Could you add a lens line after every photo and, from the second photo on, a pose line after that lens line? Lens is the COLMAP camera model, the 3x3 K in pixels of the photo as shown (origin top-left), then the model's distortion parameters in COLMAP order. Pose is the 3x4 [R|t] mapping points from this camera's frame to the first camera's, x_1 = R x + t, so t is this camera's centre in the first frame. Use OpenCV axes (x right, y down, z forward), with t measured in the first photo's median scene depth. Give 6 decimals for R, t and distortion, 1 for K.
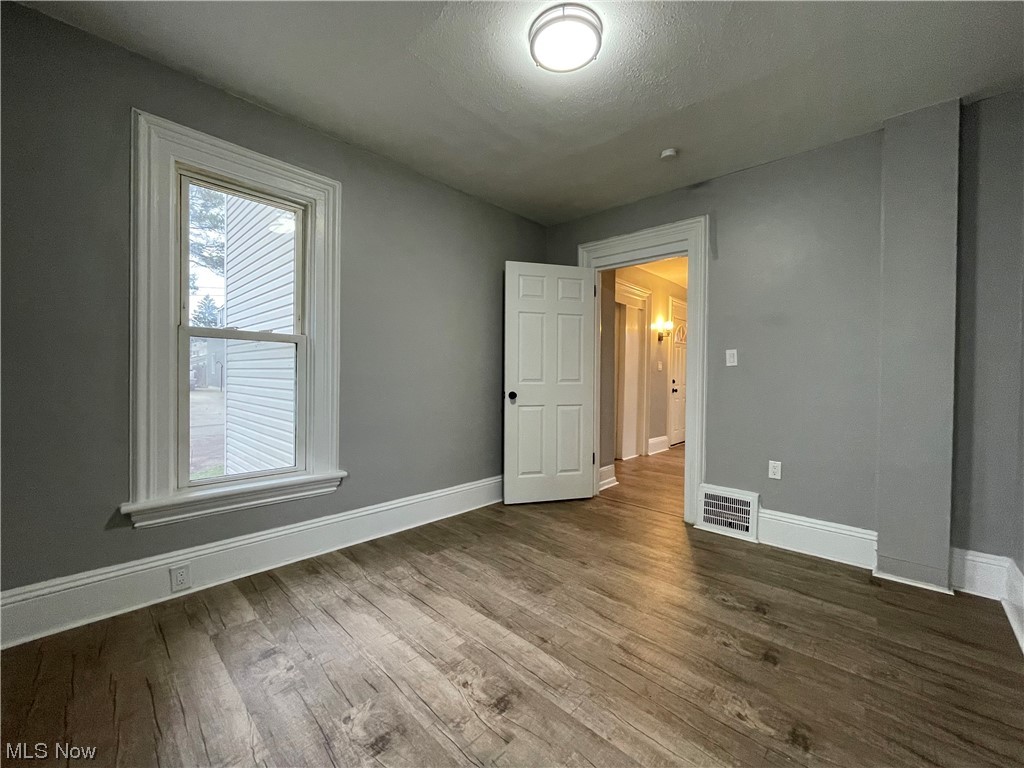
lens RADIAL K [[413.0, 0, 509.8], [0, 413.0, 380.2], [0, 0, 1]] dist [-0.003284, -0.000222]
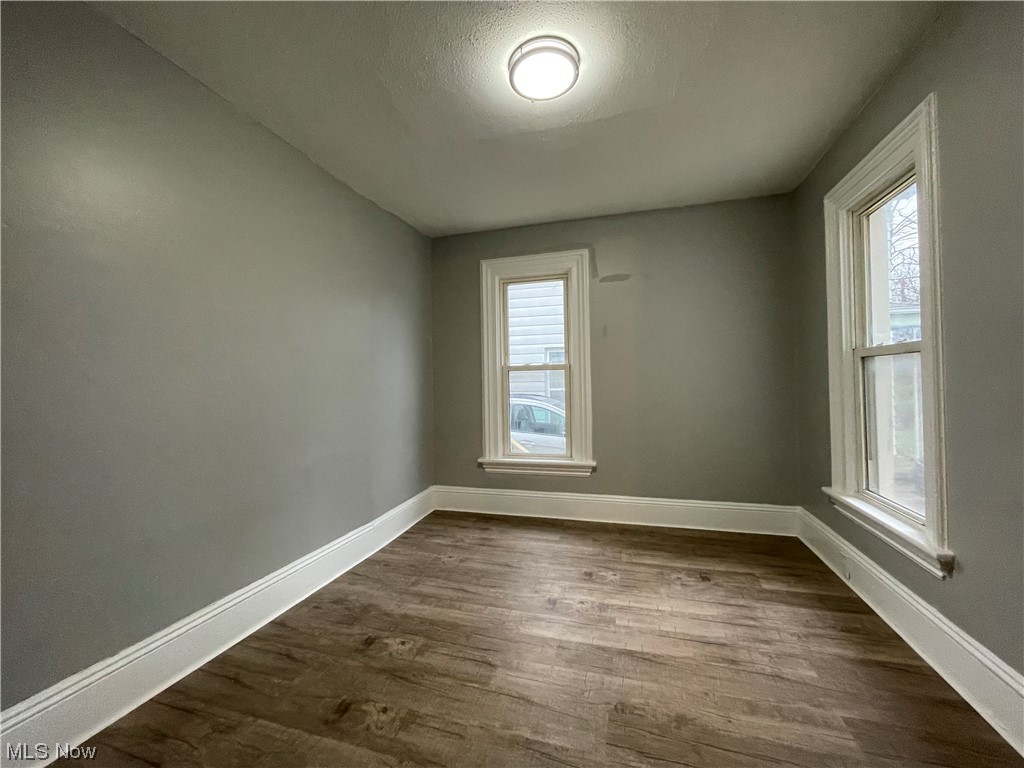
lens RADIAL K [[413.0, 0, 509.8], [0, 413.0, 380.2], [0, 0, 1]] dist [-0.003284, -0.000222]
pose [[-0.896247, -0.000944, -0.443555, 0.623319], [0.001002, 0.999991, -0.004152, -0.048092], [0.443555, -0.004166, -0.896238, 1.757936]]
